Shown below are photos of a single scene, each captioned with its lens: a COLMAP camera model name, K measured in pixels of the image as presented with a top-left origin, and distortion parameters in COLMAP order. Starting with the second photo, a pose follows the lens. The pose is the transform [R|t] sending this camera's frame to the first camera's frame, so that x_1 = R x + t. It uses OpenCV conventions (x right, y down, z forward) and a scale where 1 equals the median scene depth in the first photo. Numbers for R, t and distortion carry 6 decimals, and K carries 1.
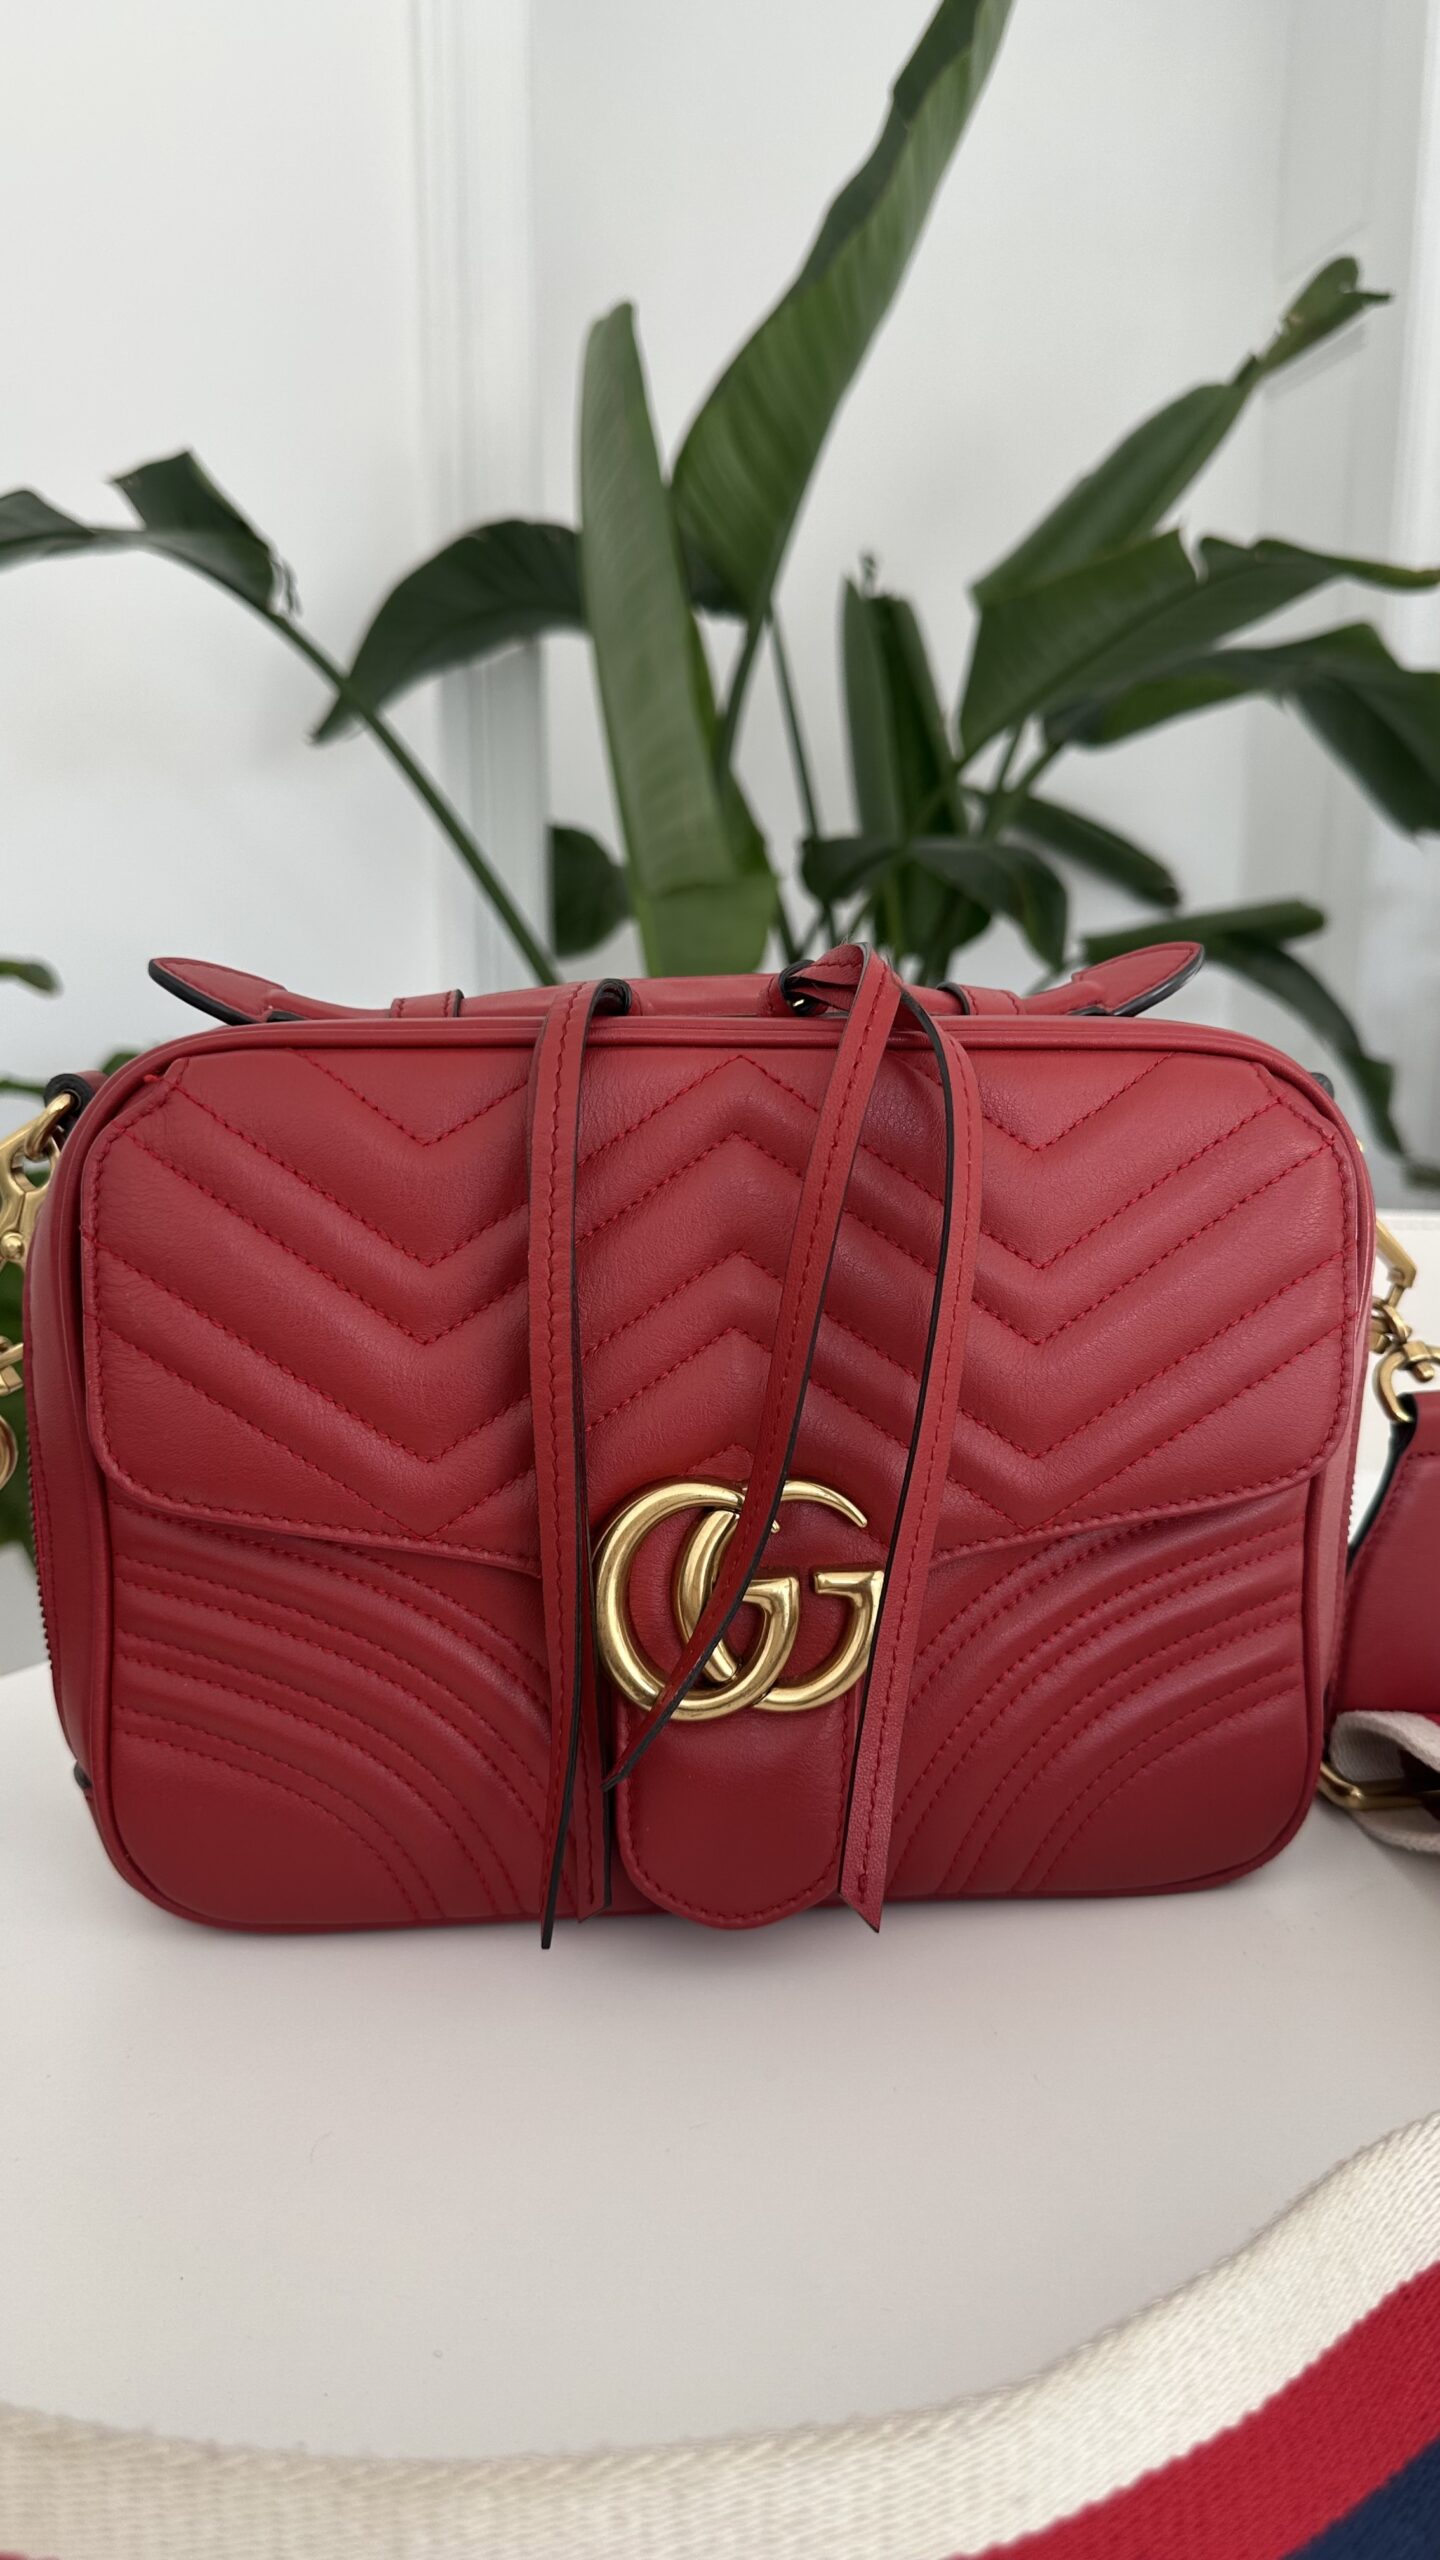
lens RADIAL K [[1969.7, 0, 682.4], [0, 1969.7, 1287.3], [0, 0, 1]] dist [0.002993, -0.058302]
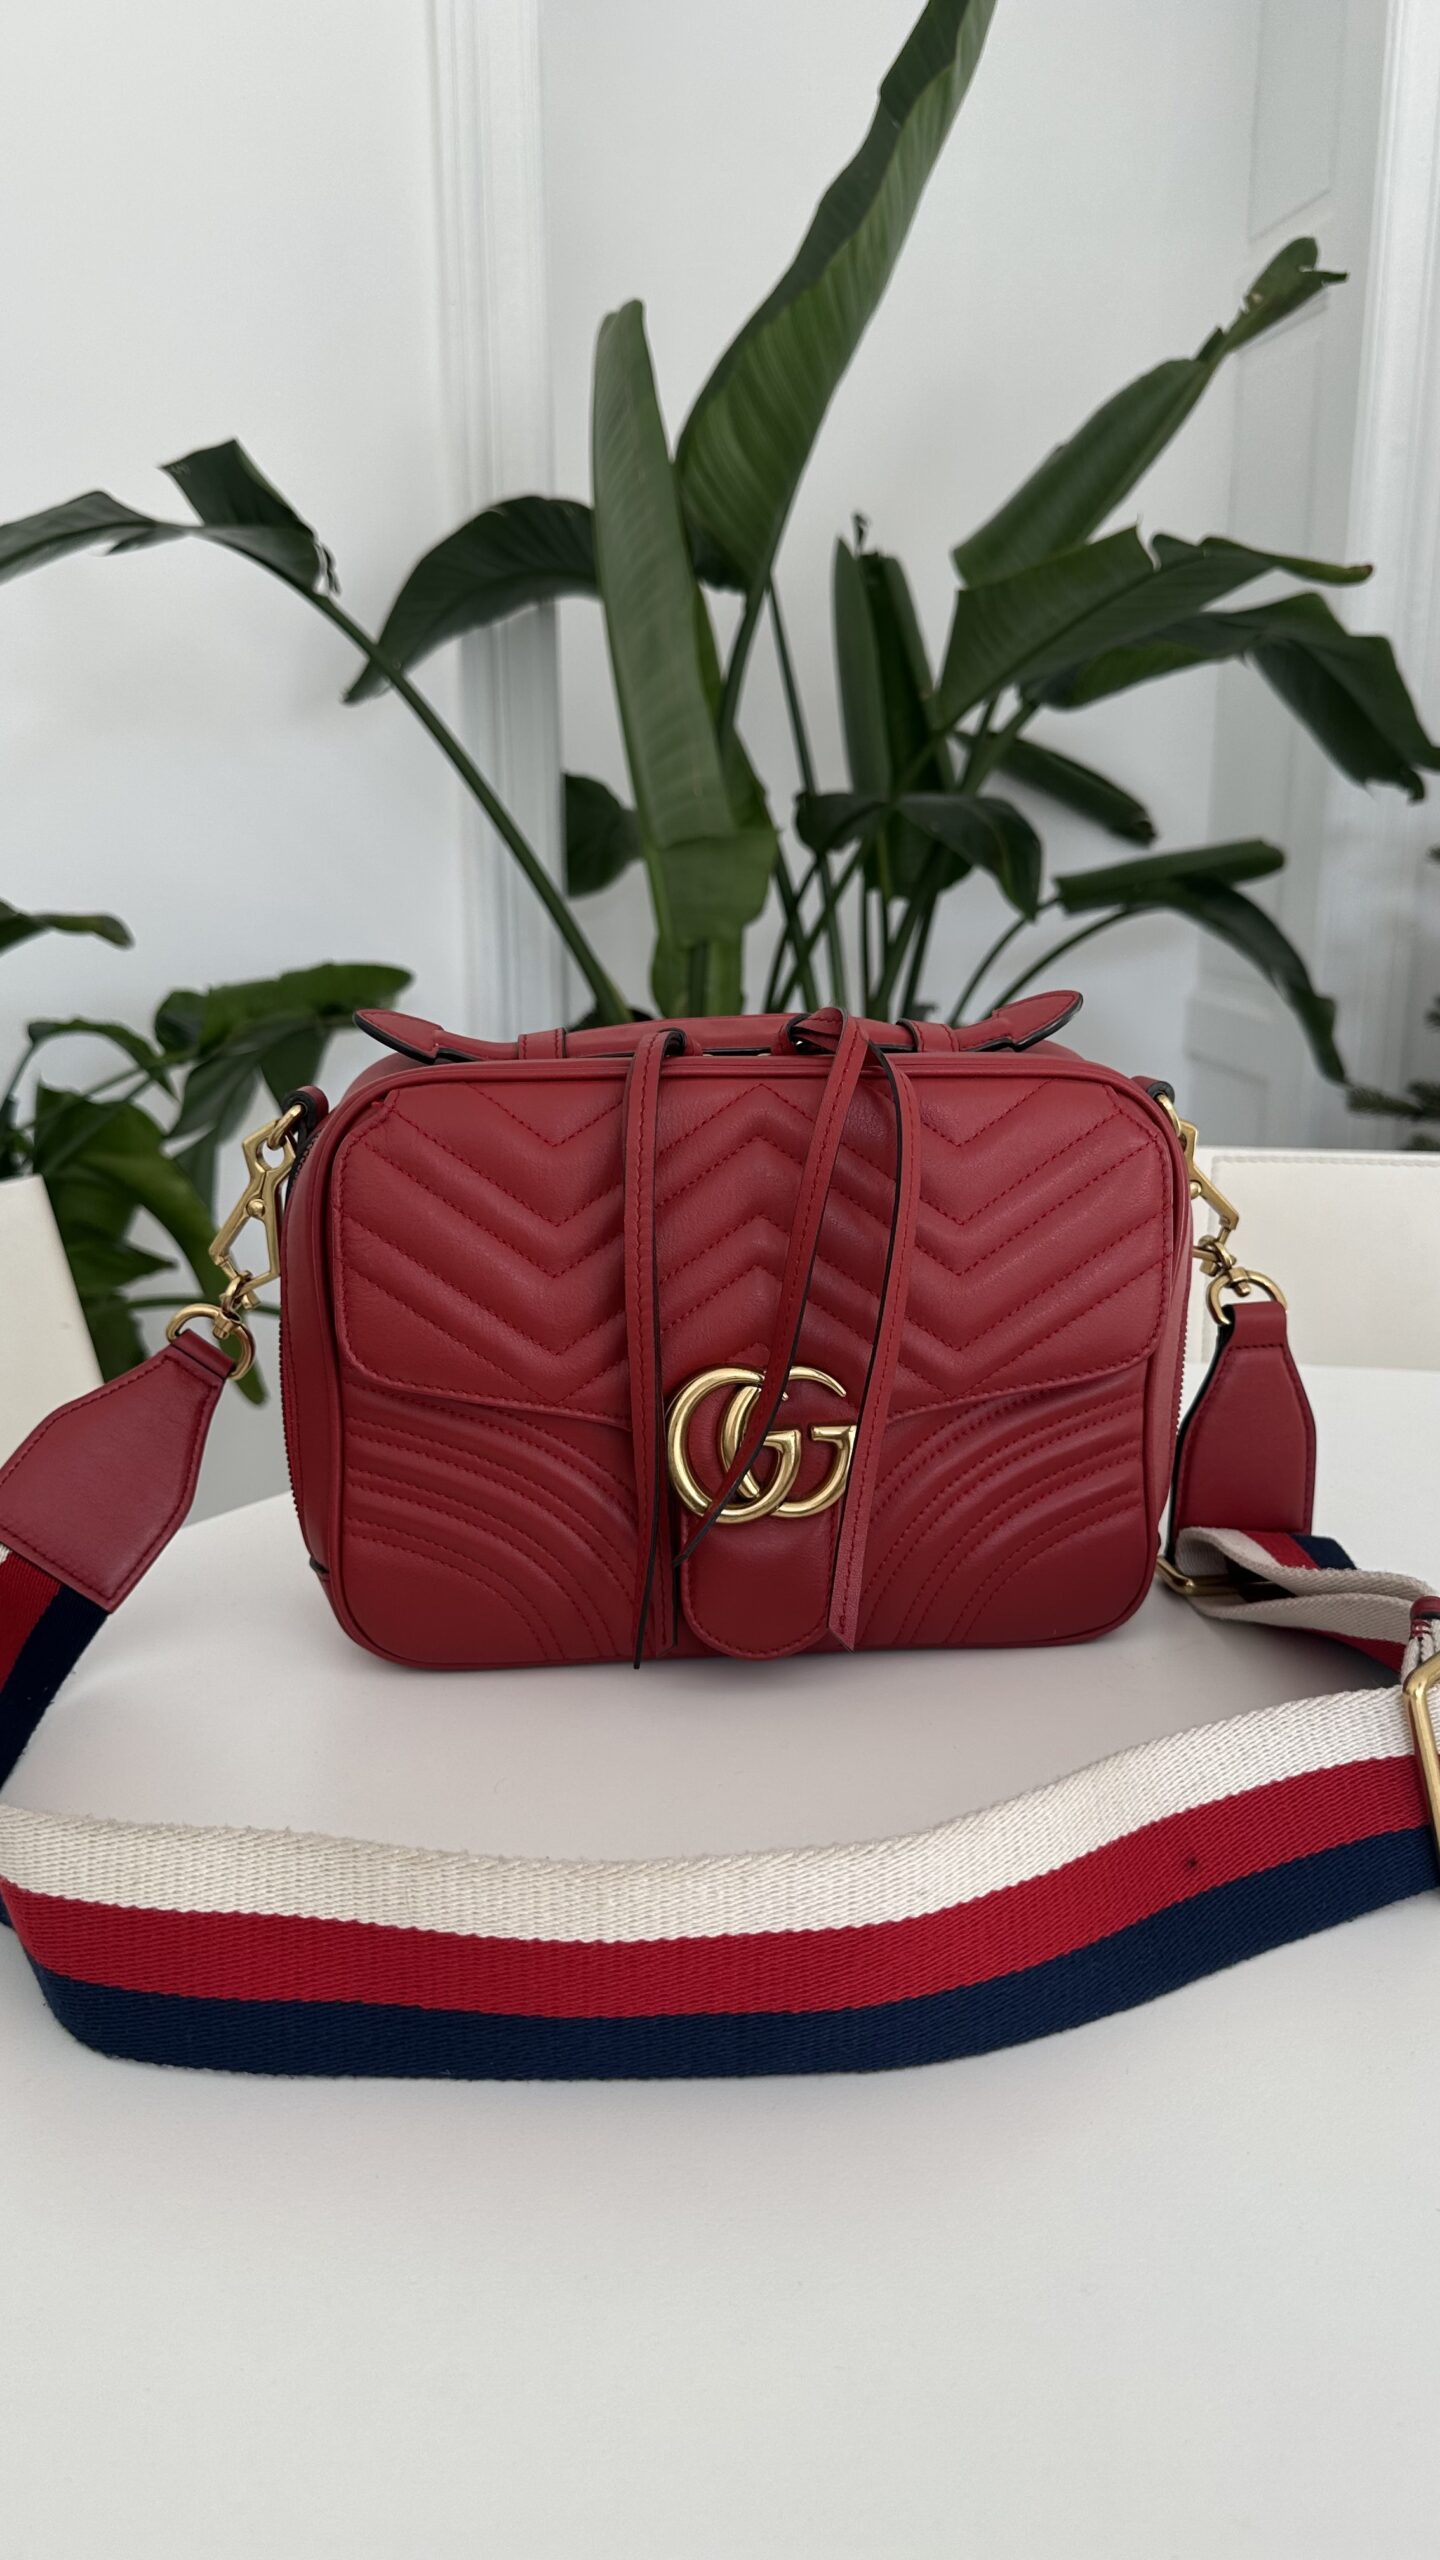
lens RADIAL K [[1969.7, 0, 664.0], [0, 1969.7, 1279.1], [0, 0, 1]] dist [0.002993, -0.058302]
pose [[0.999962, -0.004783, -0.007247, -0.009545], [0.005097, 0.999016, 0.044049, -0.009642], [0.007030, -0.044084, 0.999003, -0.139193]]
